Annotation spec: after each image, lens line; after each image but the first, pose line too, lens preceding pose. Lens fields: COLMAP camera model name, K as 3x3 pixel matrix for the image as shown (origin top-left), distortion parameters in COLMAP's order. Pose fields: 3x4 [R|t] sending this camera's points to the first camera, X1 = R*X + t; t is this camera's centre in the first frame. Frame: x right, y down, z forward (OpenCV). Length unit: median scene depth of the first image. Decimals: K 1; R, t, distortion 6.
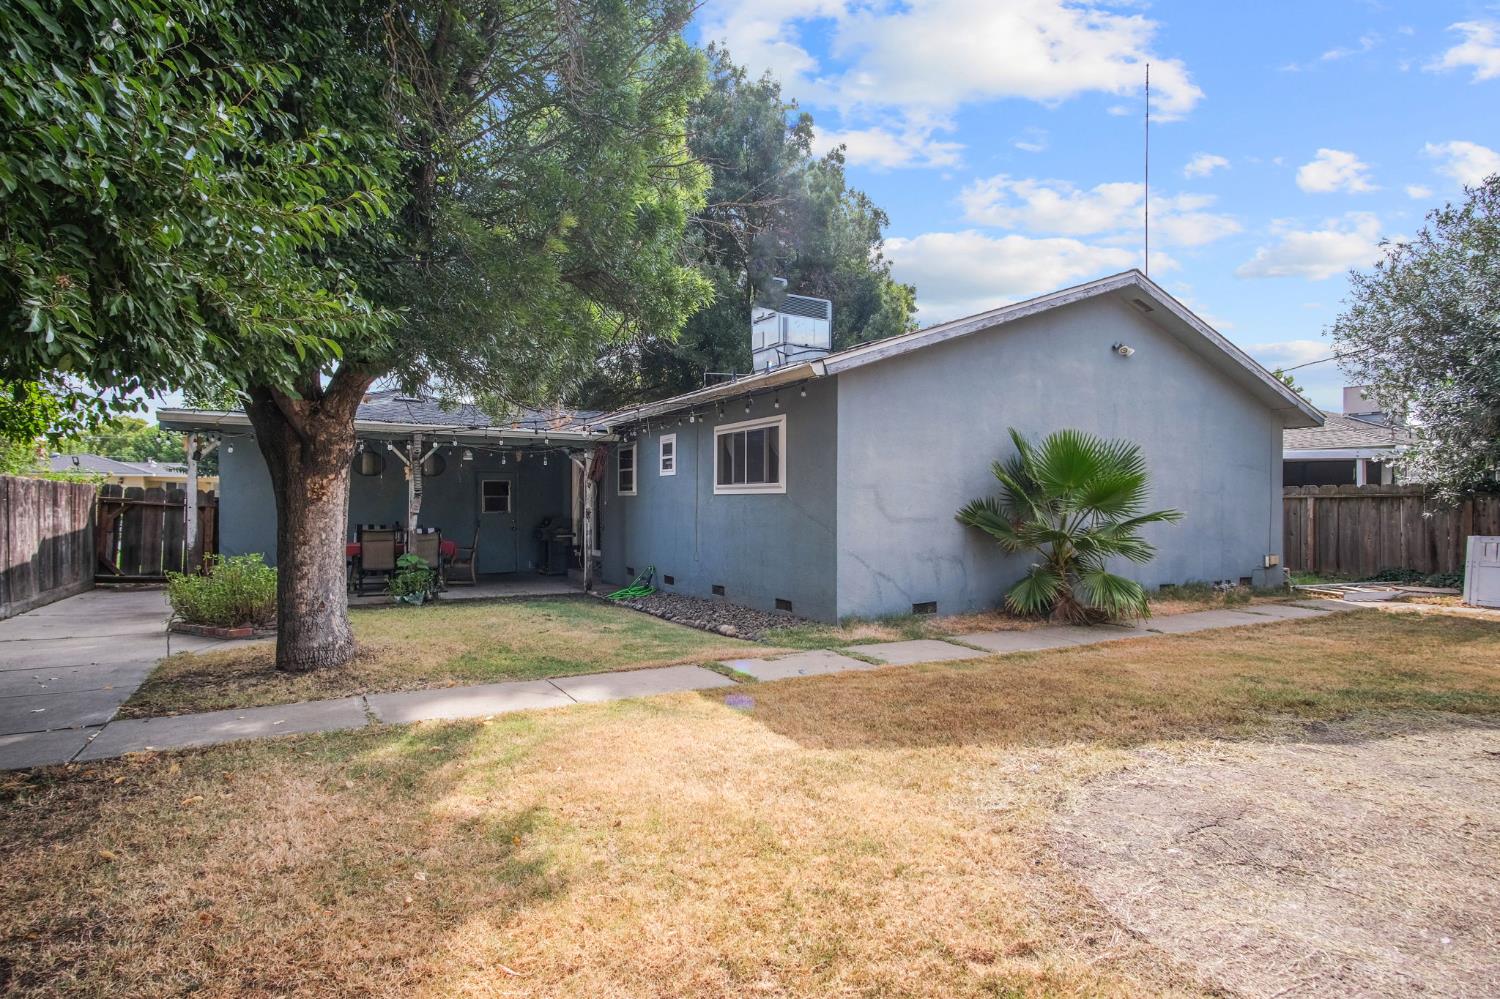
lens RADIAL K [[790.9, 0, 742.1], [0, 790.9, 503.1], [0, 0, 1]] dist [-0.027107, -0.000390]
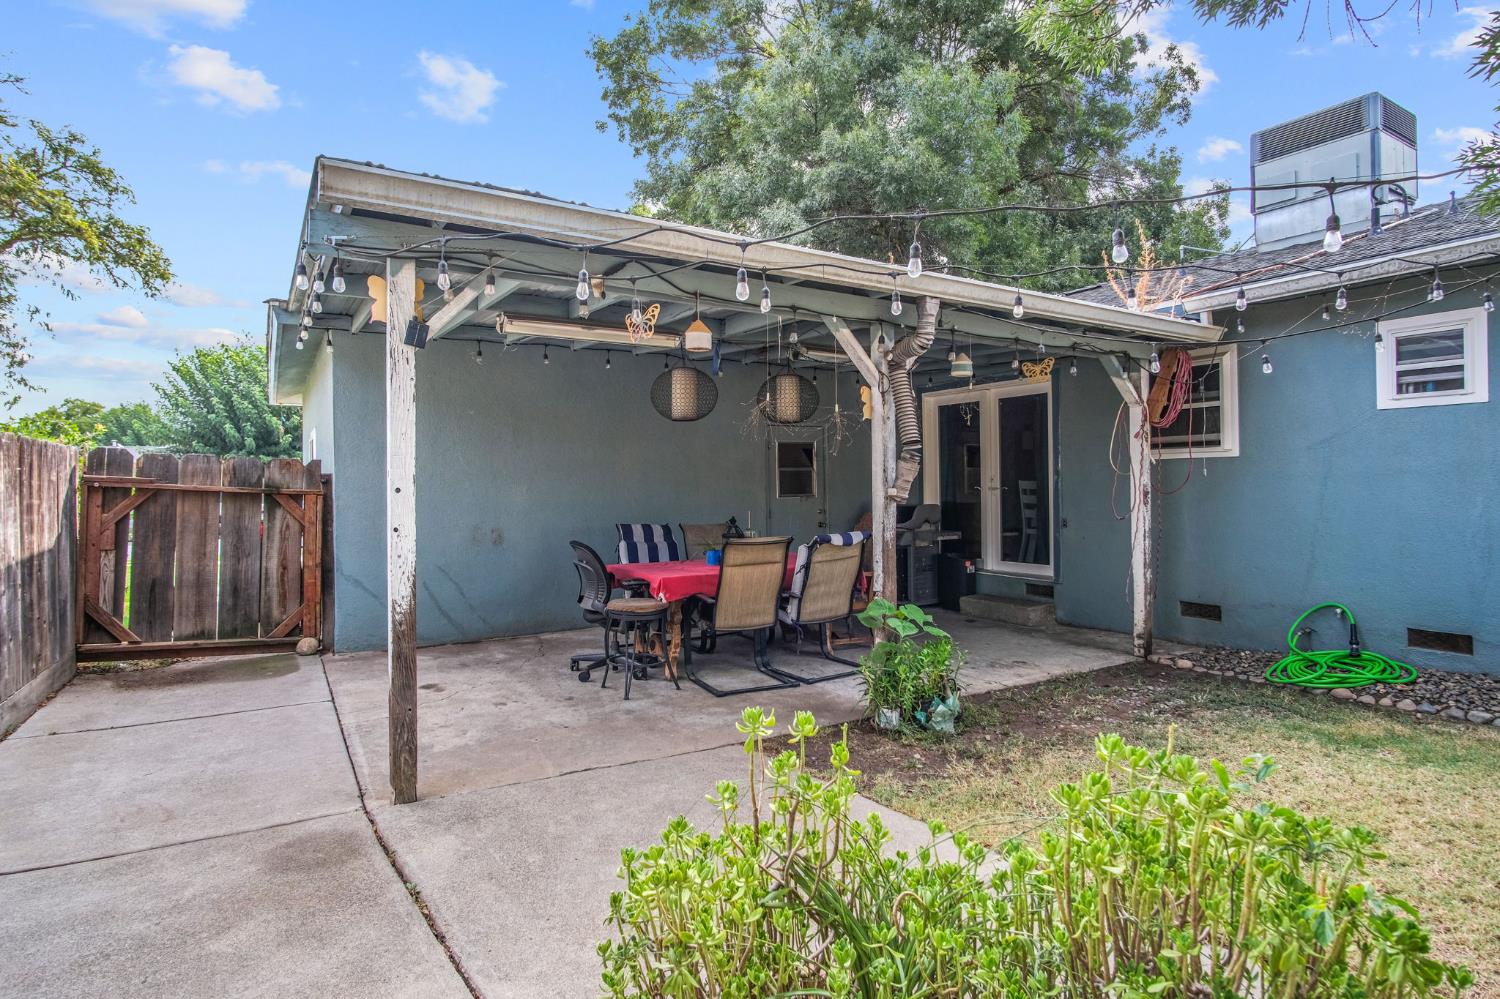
lens RADIAL K [[790.9, 0, 758.9], [0, 790.9, 493.6], [0, 0, 1]] dist [-0.027107, -0.000390]
pose [[0.998340, -0.010512, 0.056635, -0.452777], [0.010818, 0.999928, -0.005108, 0.009847], [-0.056578, 0.005712, 0.998382, 0.517254]]
